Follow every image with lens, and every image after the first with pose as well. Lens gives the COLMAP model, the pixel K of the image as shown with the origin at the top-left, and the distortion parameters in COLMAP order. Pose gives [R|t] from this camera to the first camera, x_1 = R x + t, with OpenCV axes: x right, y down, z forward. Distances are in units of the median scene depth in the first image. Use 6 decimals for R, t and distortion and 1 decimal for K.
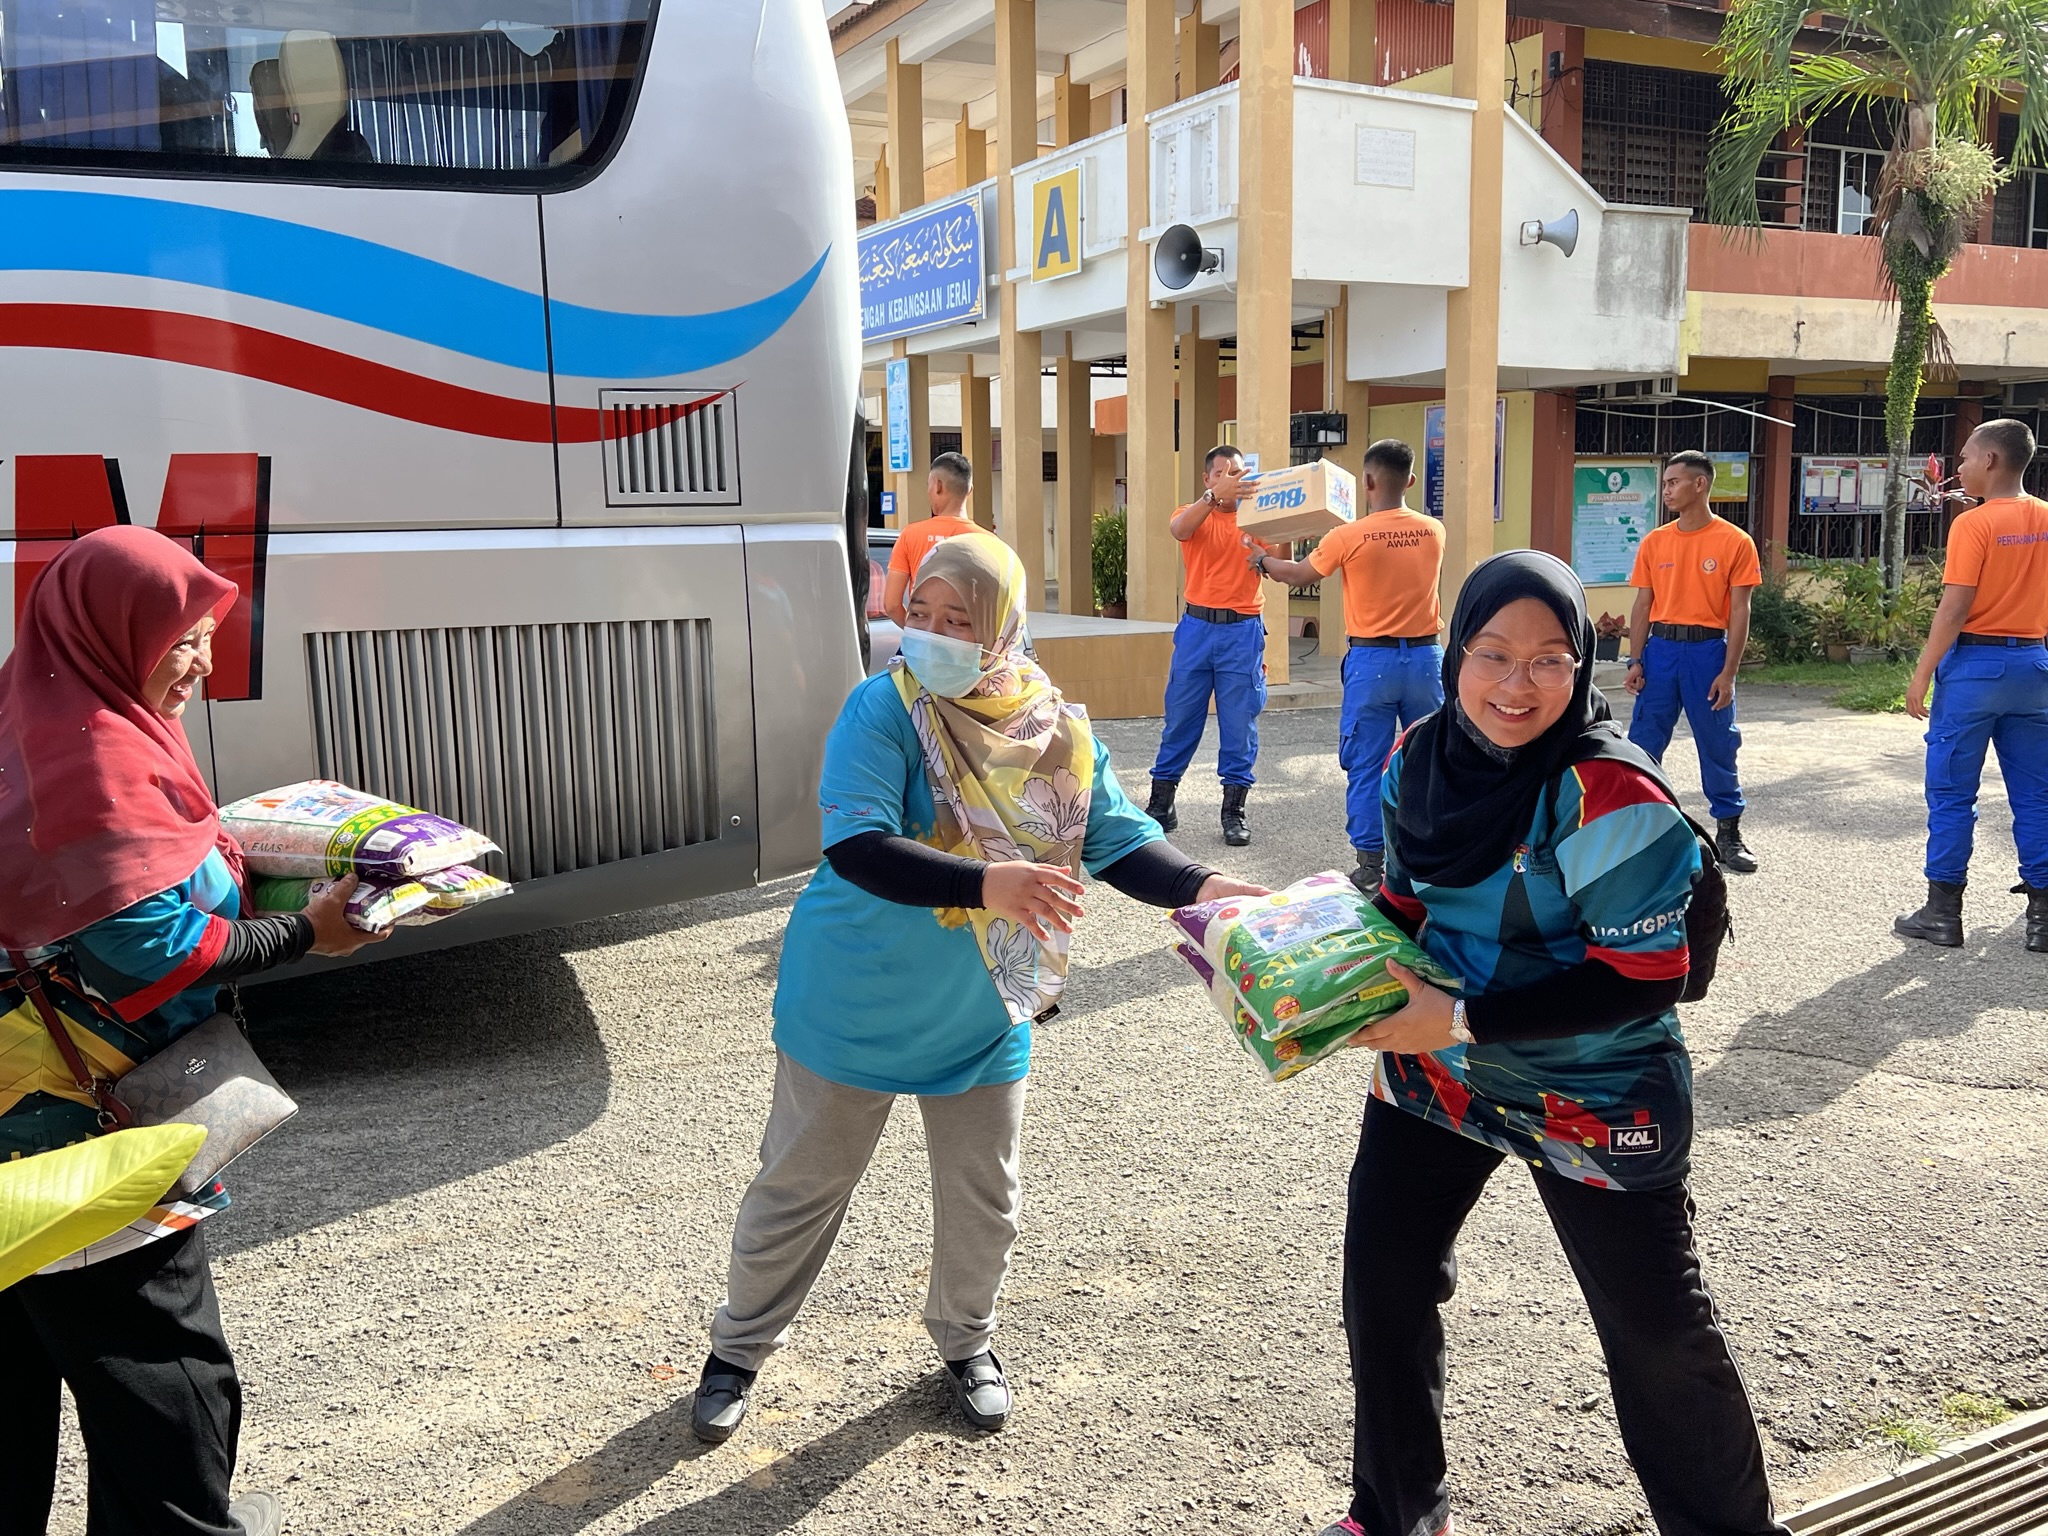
lens RADIAL K [[1793.3, 0, 1029.1], [0, 1793.3, 762.1], [0, 0, 1]] dist [0.011362, 0.004018]
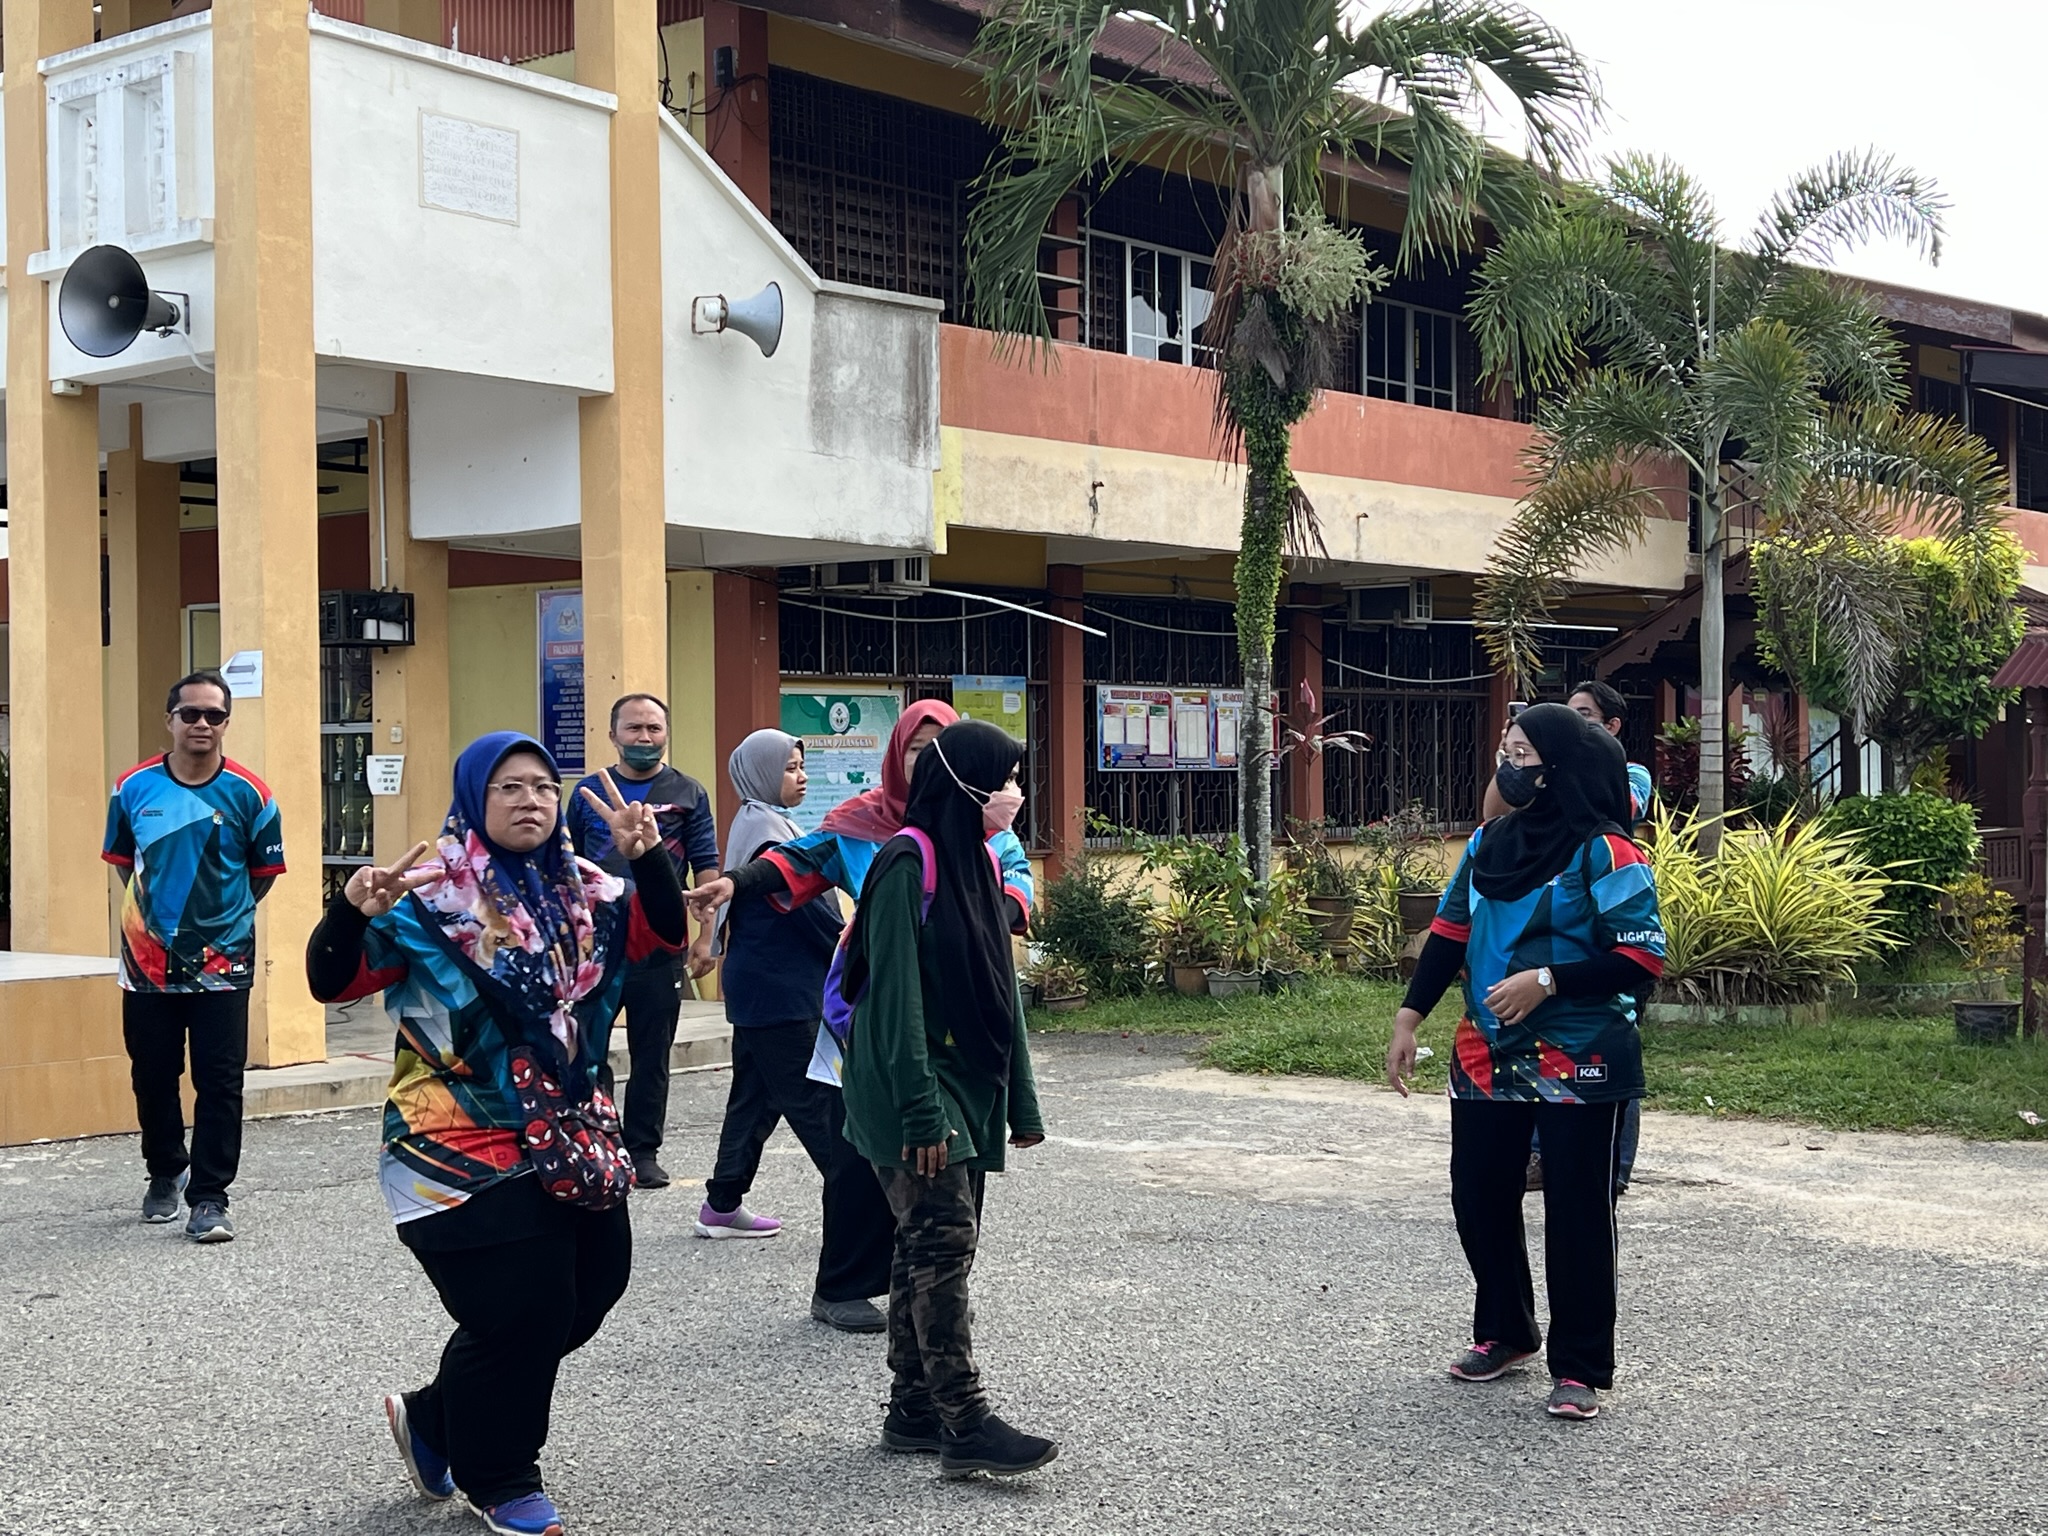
lens RADIAL K [[2713.0, 0, 1015.2], [0, 2713.0, 793.8], [0, 0, 1]] dist [0.214991, -0.645406]
pose [[0.920361, 0.002668, 0.391062, 0.007843], [0.048152, 0.991594, -0.120091, -0.011890], [-0.388095, 0.129357, 0.912496, 0.114325]]
